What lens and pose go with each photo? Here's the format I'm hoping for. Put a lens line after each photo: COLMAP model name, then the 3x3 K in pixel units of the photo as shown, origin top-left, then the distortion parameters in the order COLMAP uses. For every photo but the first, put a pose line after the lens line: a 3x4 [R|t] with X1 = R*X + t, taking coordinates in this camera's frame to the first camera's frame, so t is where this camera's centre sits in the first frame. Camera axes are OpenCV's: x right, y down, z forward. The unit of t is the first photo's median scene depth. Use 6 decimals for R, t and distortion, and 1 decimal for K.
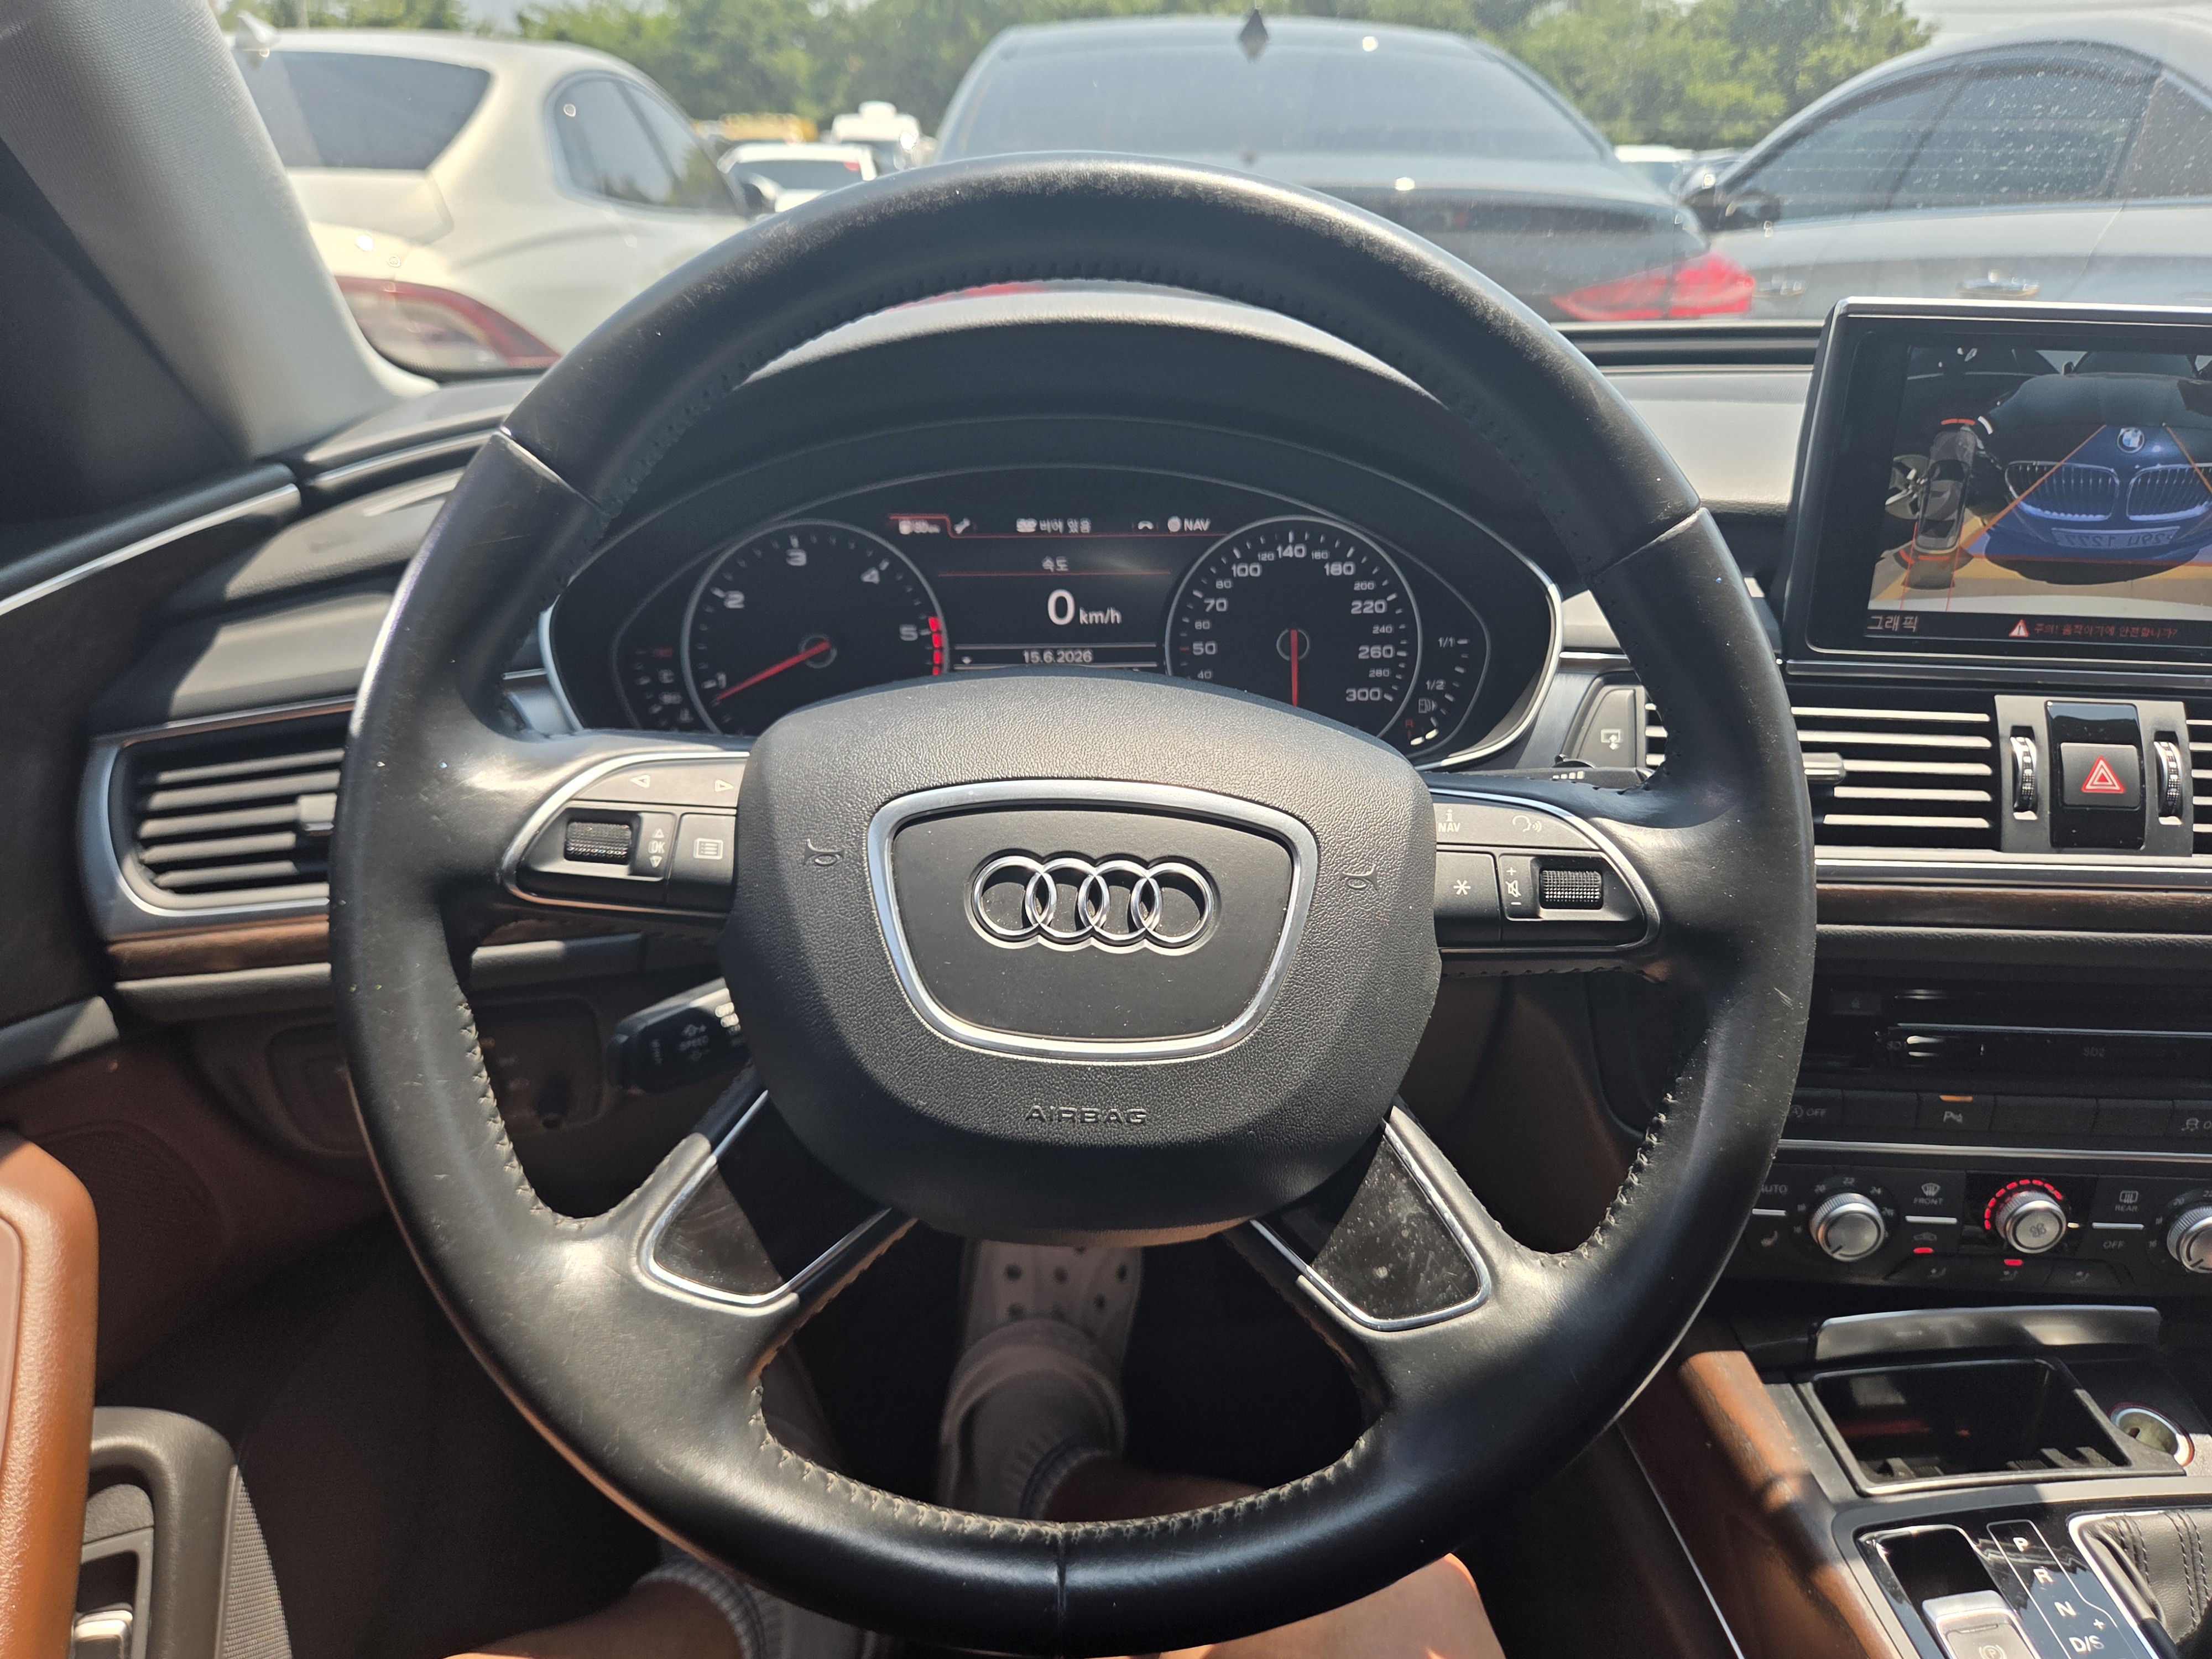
lens RADIAL K [[1517.0, 0, 1077.9], [0, 1517.0, 851.1], [0, 0, 1]] dist [0.047662, -0.045048]
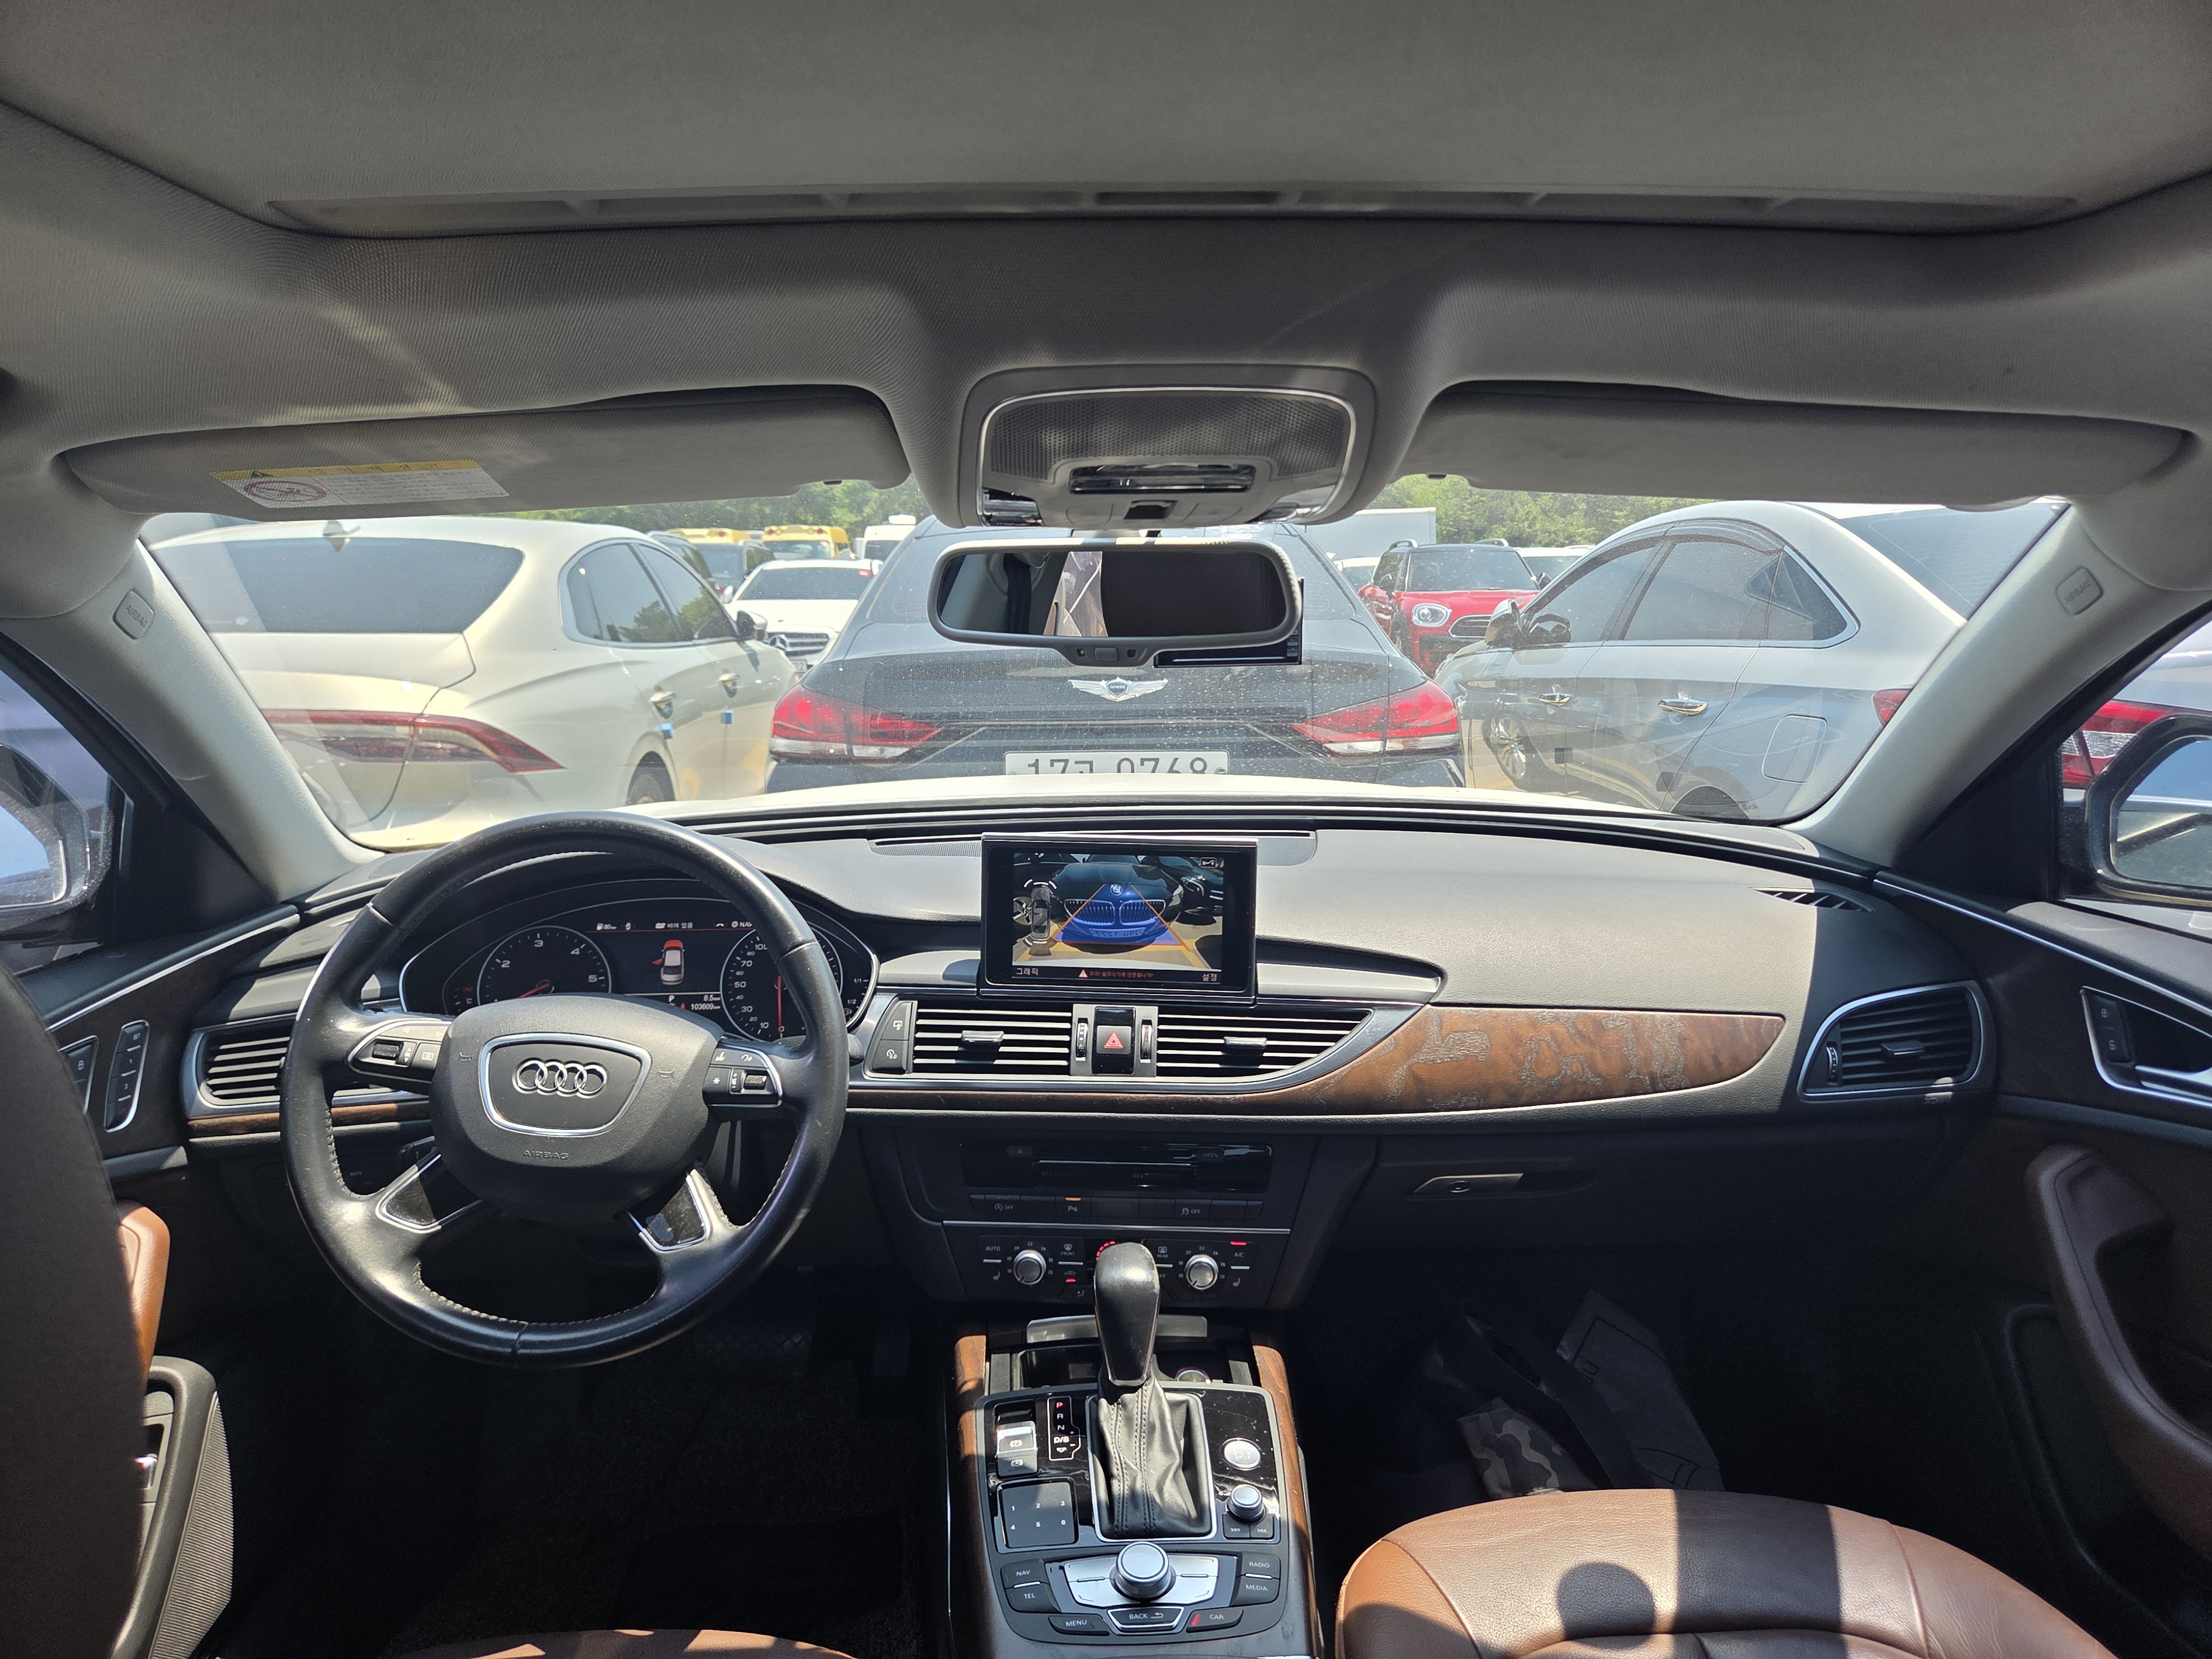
lens RADIAL K [[1517.0, 0, 1099.5], [0, 1517.0, 861.3], [0, 0, 1]] dist [0.047662, -0.045048]
pose [[0.999938, -0.007439, -0.008315, 0.653248], [0.005465, 0.976308, -0.216317, 0.166008], [0.009727, 0.216258, 0.976288, -1.141599]]
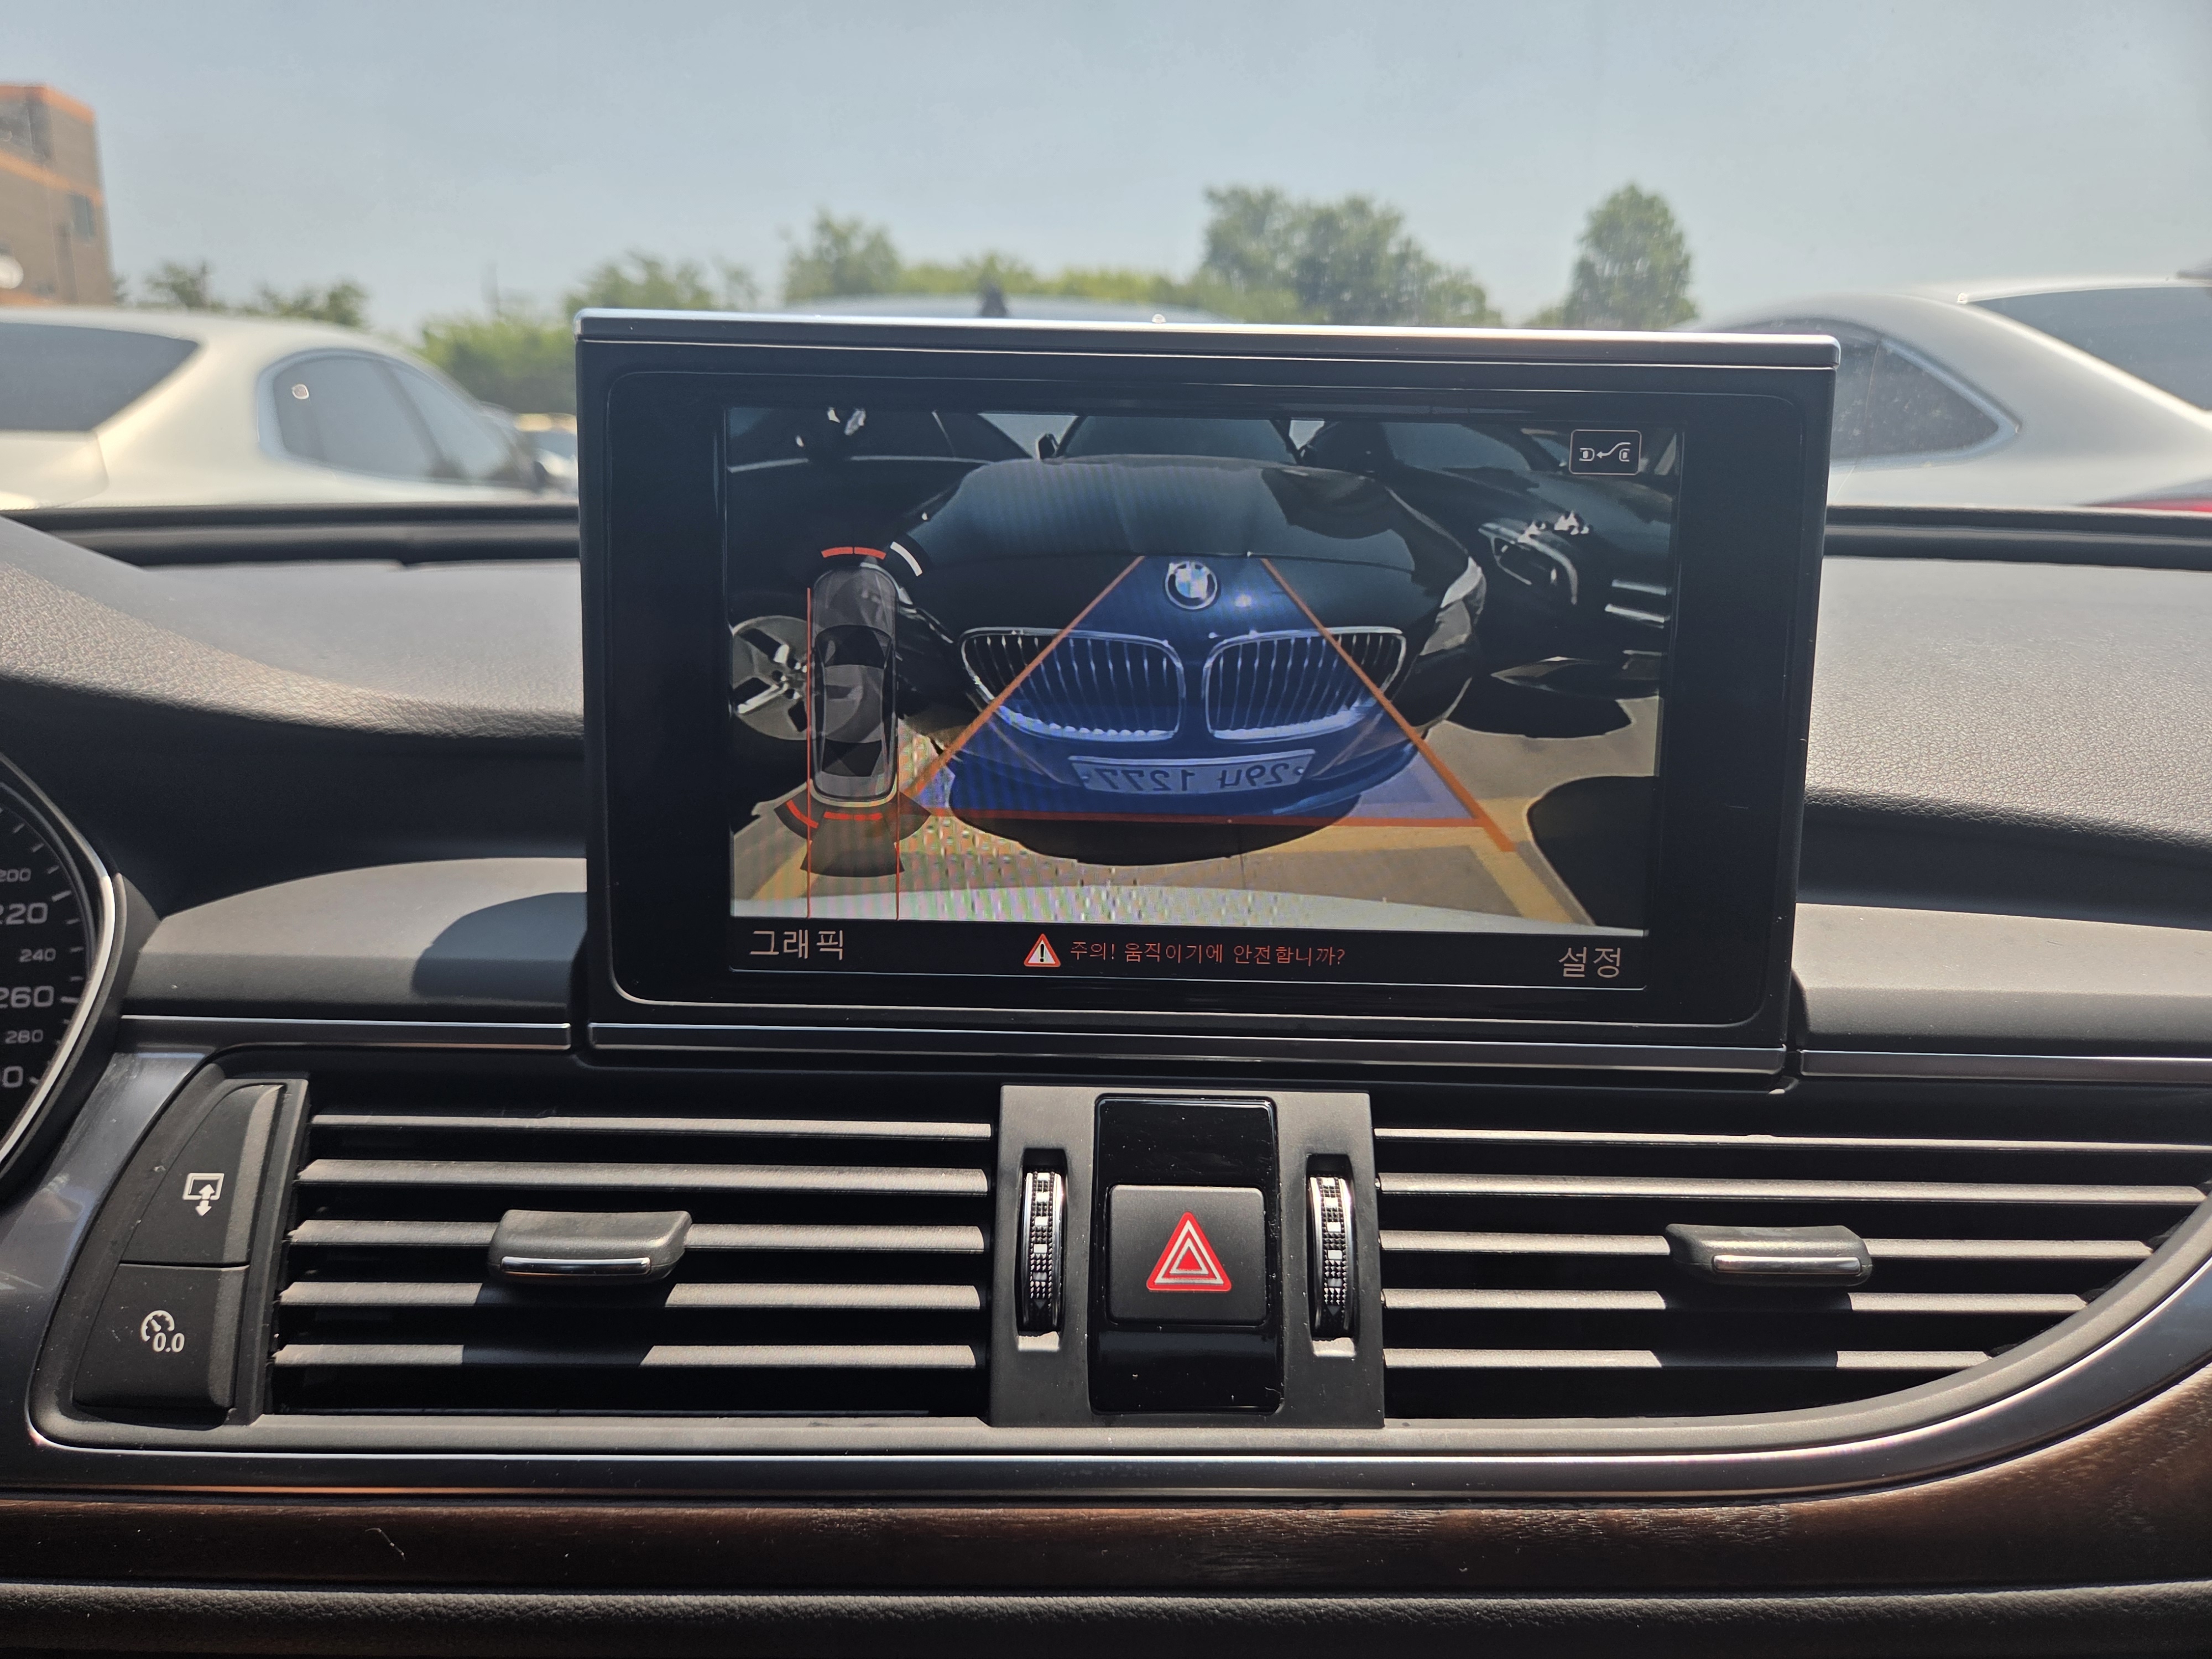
lens RADIAL K [[1517.0, 0, 1073.0], [0, 1517.0, 885.9], [0, 0, 1]] dist [0.047662, -0.045048]
pose [[0.998575, -0.011999, 0.051999, 0.595368], [0.020035, 0.987412, -0.156898, -0.087151], [-0.049462, 0.157717, 0.986245, 0.499523]]
